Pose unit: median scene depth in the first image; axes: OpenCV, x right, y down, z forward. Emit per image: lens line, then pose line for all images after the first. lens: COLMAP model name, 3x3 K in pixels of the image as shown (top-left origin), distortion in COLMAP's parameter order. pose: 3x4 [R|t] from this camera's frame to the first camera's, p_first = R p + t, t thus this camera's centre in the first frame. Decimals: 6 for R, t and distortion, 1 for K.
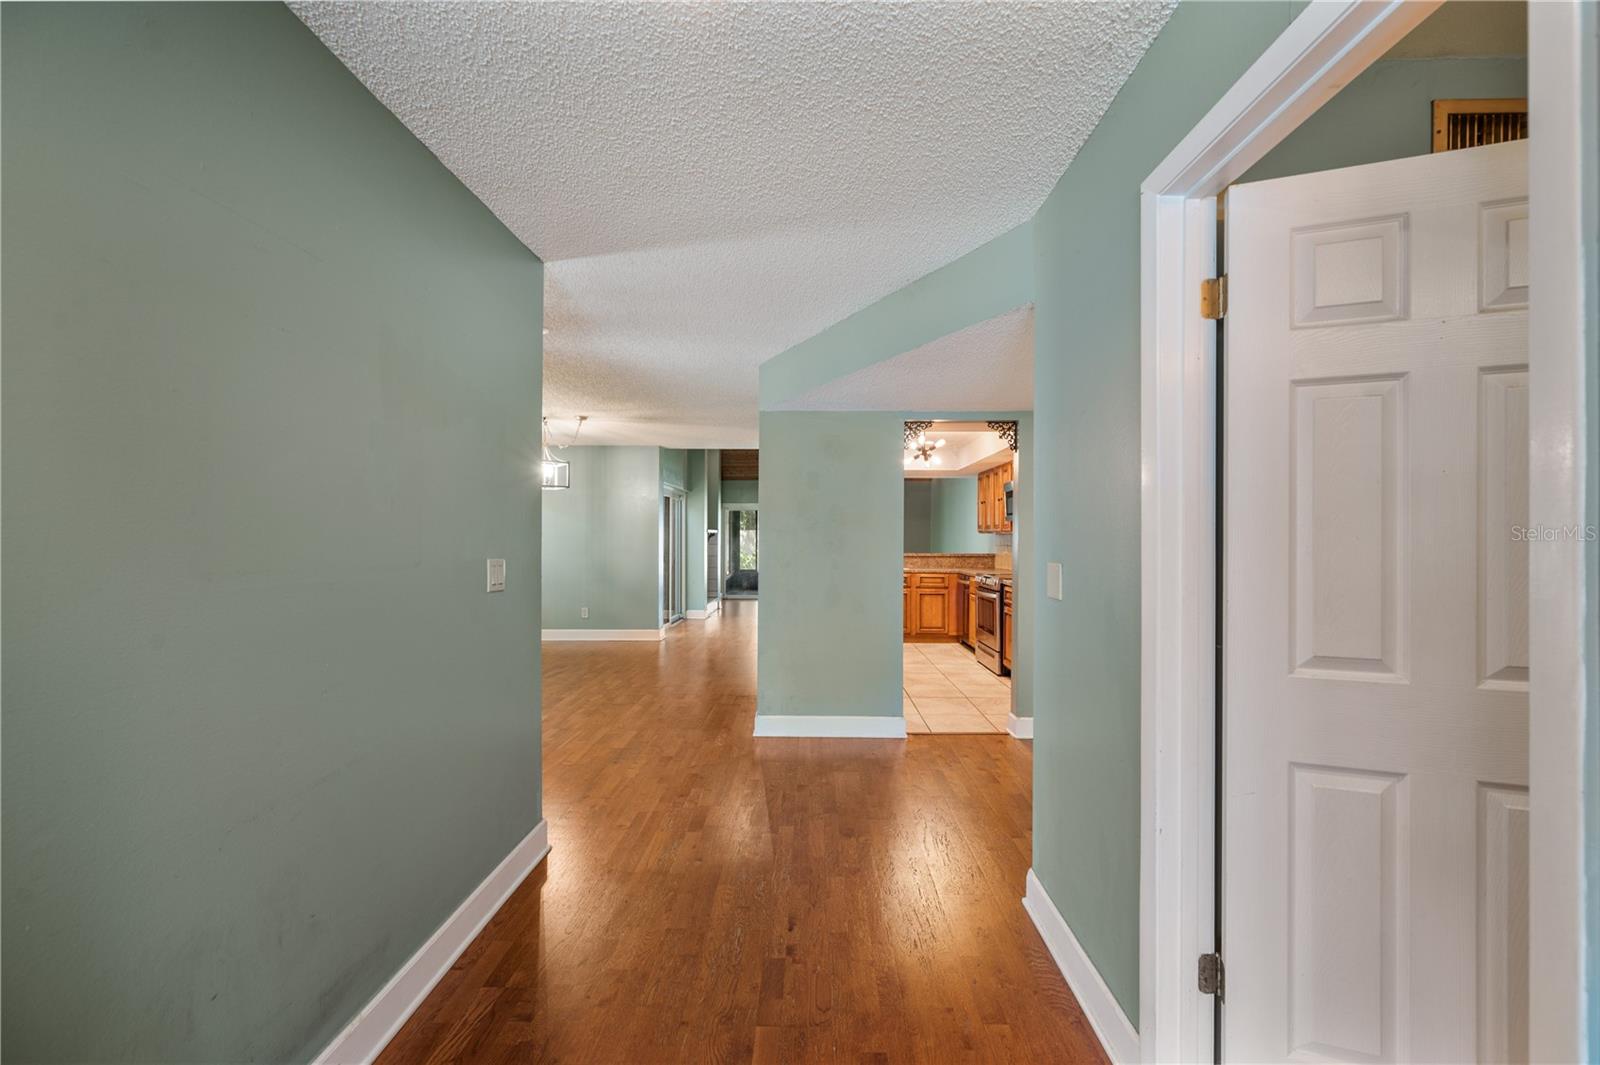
lens RADIAL K [[637.8, 0, 800.0], [0, 637.8, 532.5], [0, 0, 1]] dist [0.000690, 0.000059]
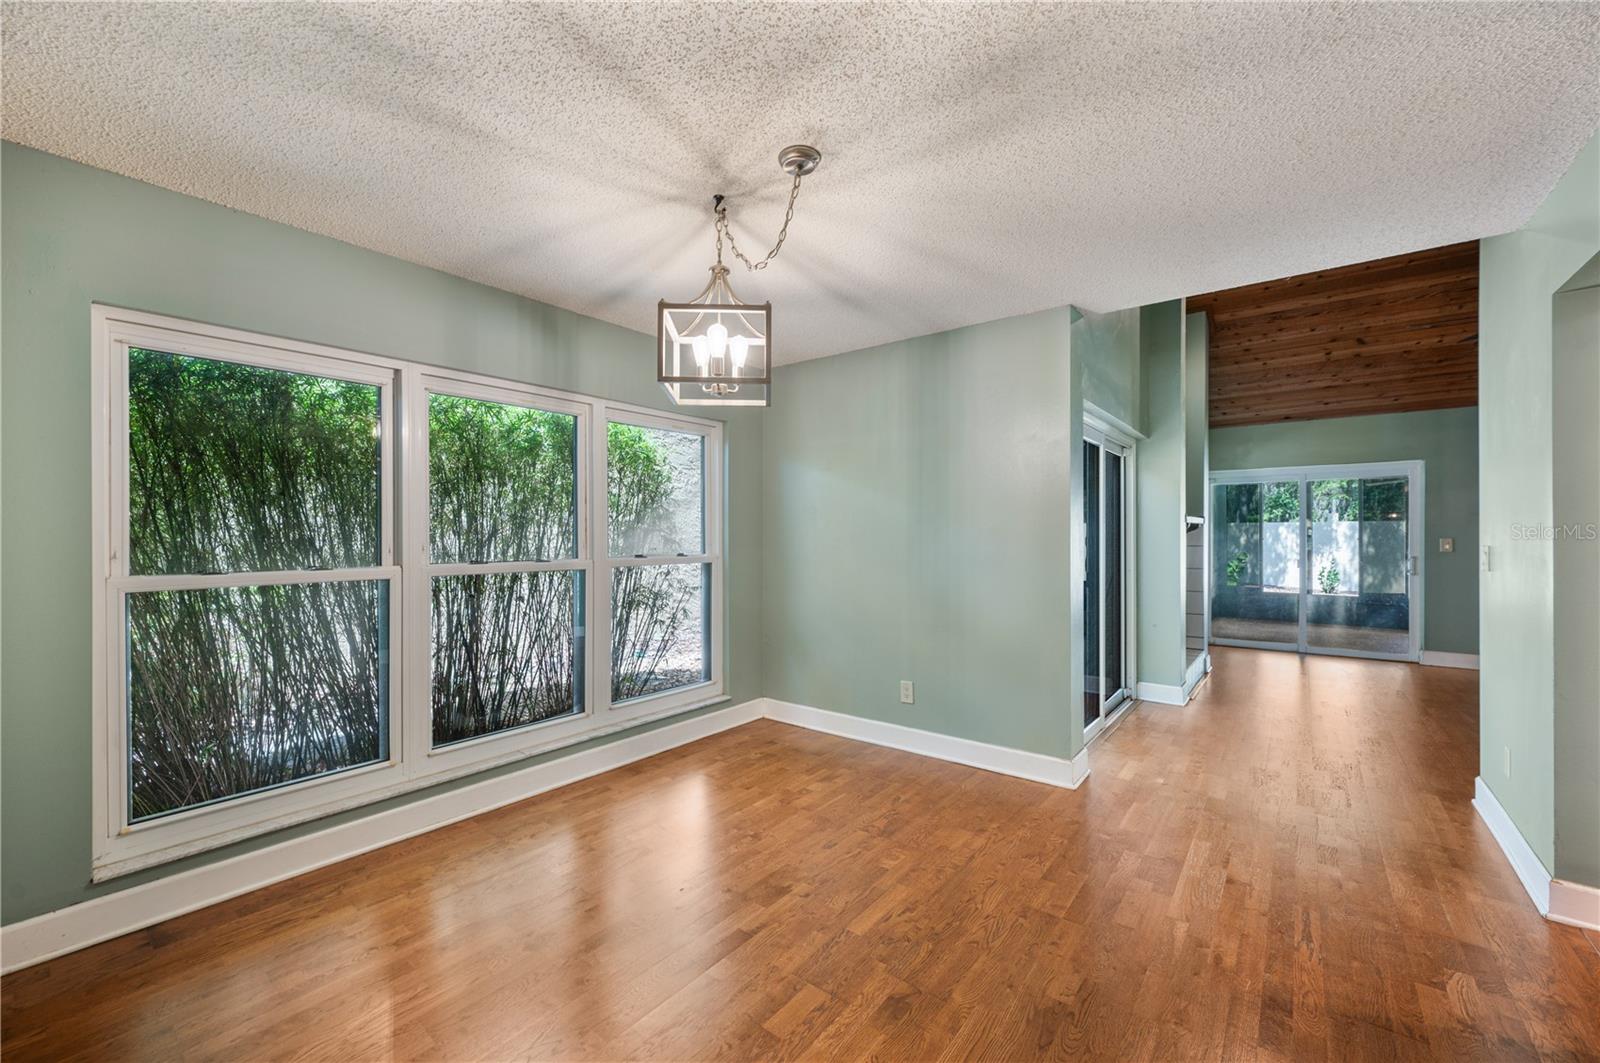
lens RADIAL K [[637.8, 0, 800.0], [0, 637.8, 531.5], [0, 0, 1]] dist [0.000690, 0.000059]
pose [[0.798887, -0.005467, -0.601457, -0.114027], [0.007262, 0.999973, 0.000556, 0.006130], [0.601438, -0.004812, 0.798905, 0.568245]]
